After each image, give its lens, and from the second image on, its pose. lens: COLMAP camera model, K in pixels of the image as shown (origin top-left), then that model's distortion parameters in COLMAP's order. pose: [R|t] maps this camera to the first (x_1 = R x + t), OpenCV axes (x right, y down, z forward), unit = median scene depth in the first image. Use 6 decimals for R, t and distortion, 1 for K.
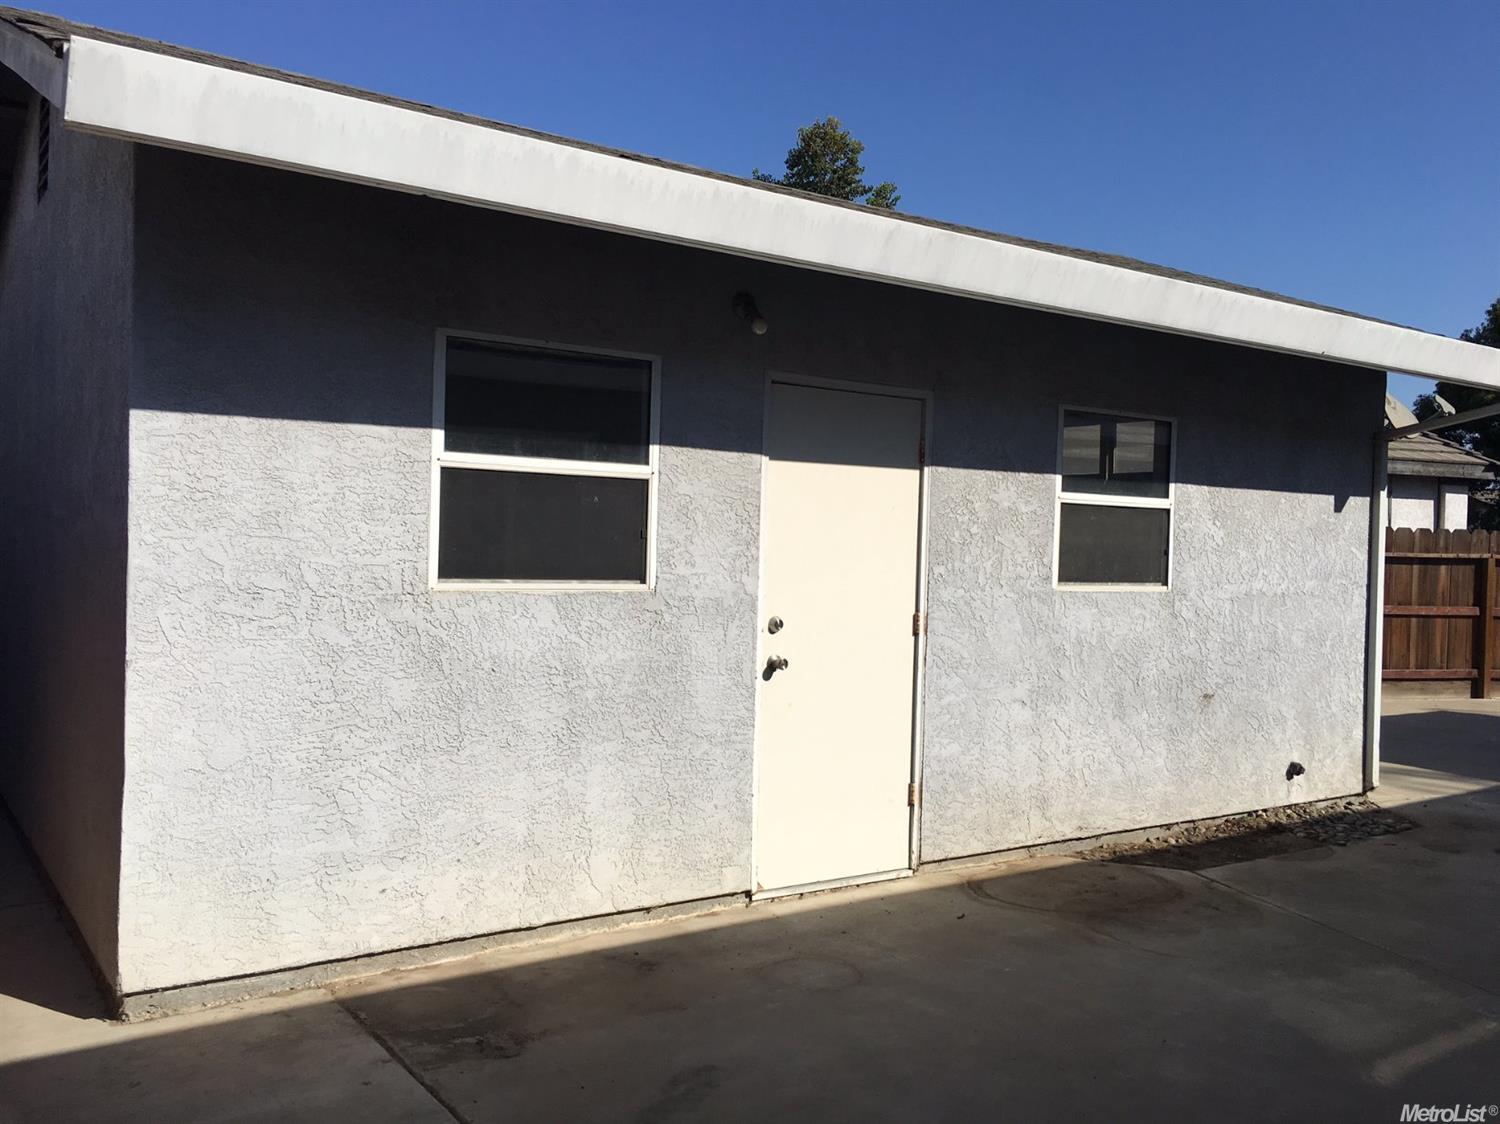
lens RADIAL K [[1273.3, 0, 747.4], [0, 1273.3, 559.3], [0, 0, 1]] dist [0.002032, -0.002593]
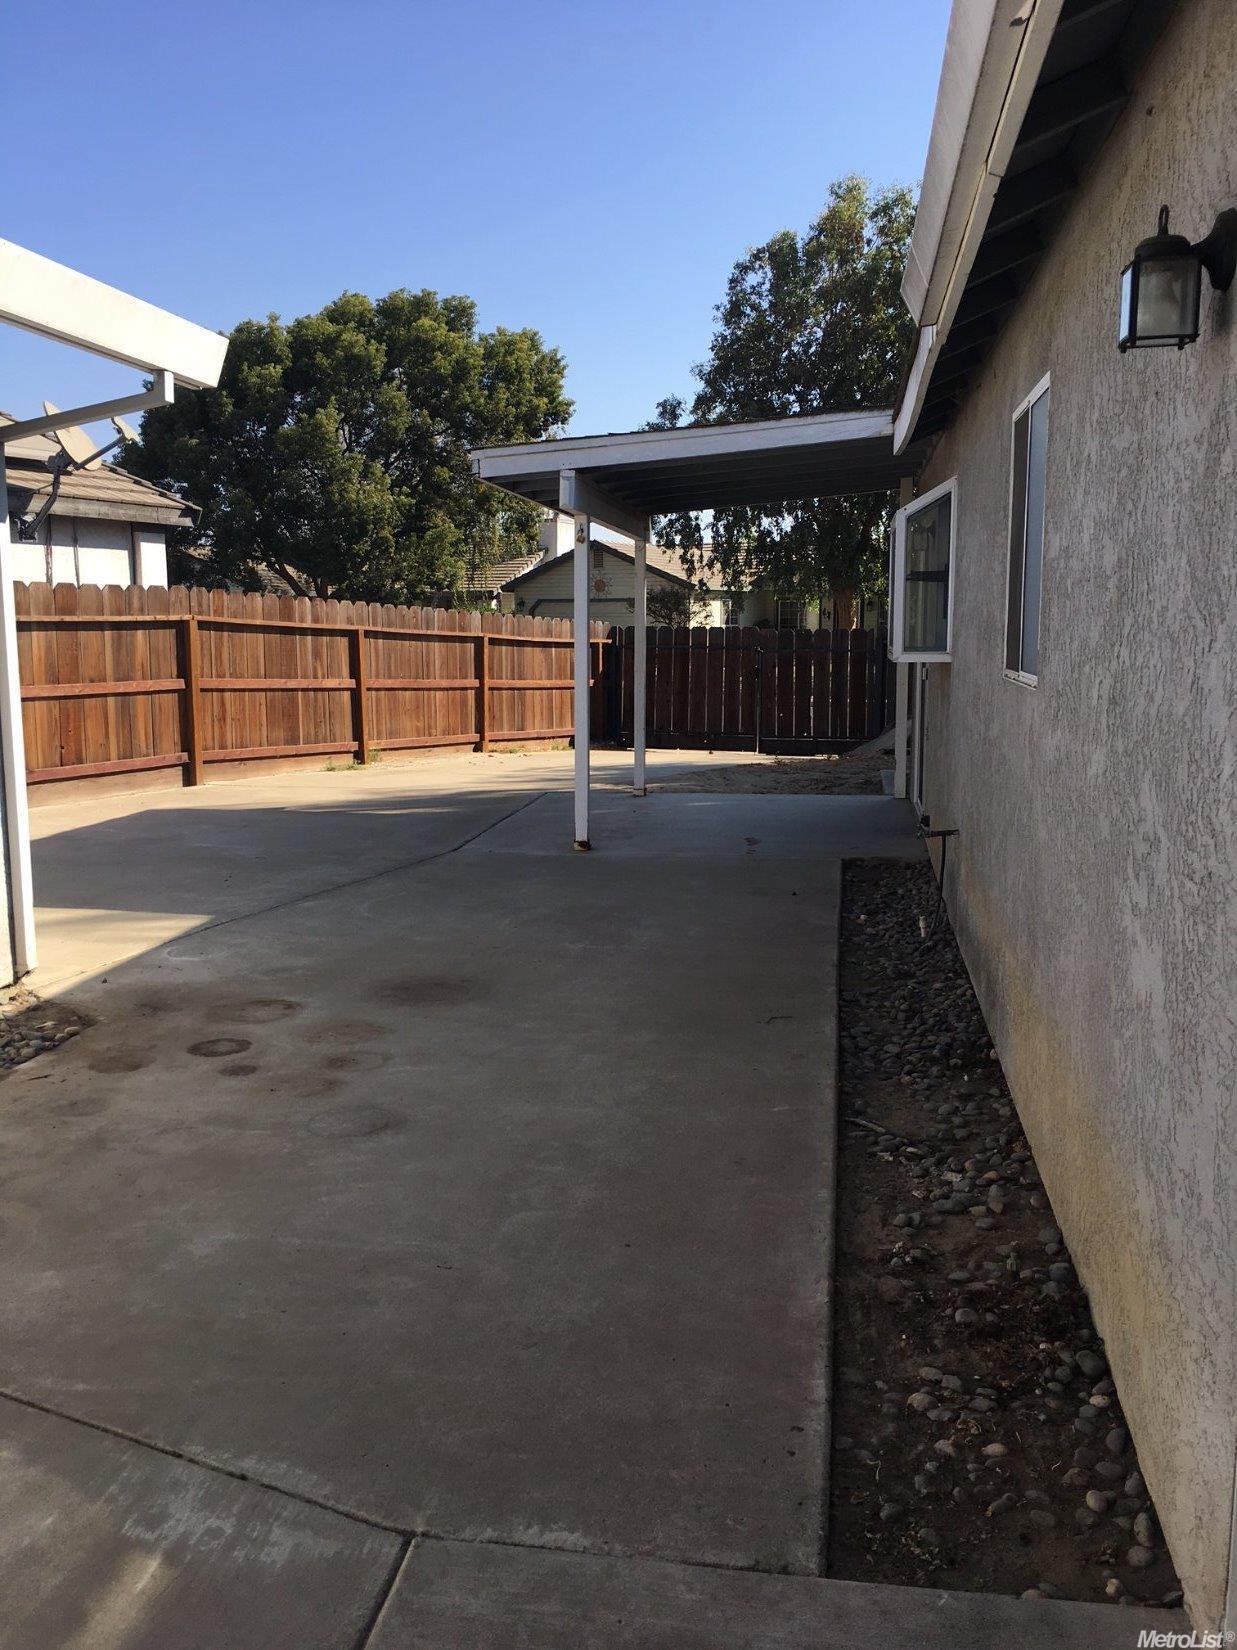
lens RADIAL K [[1400.7, 0, 616.0], [0, 1400.7, 824.0], [0, 0, 1]] dist [0.002032, -0.002593]
pose [[0.693831, -0.131148, 0.708095, 0.104495], [0.030235, 0.987715, 0.153310, -0.001002], [-0.719503, -0.084962, 0.689273, 0.148056]]
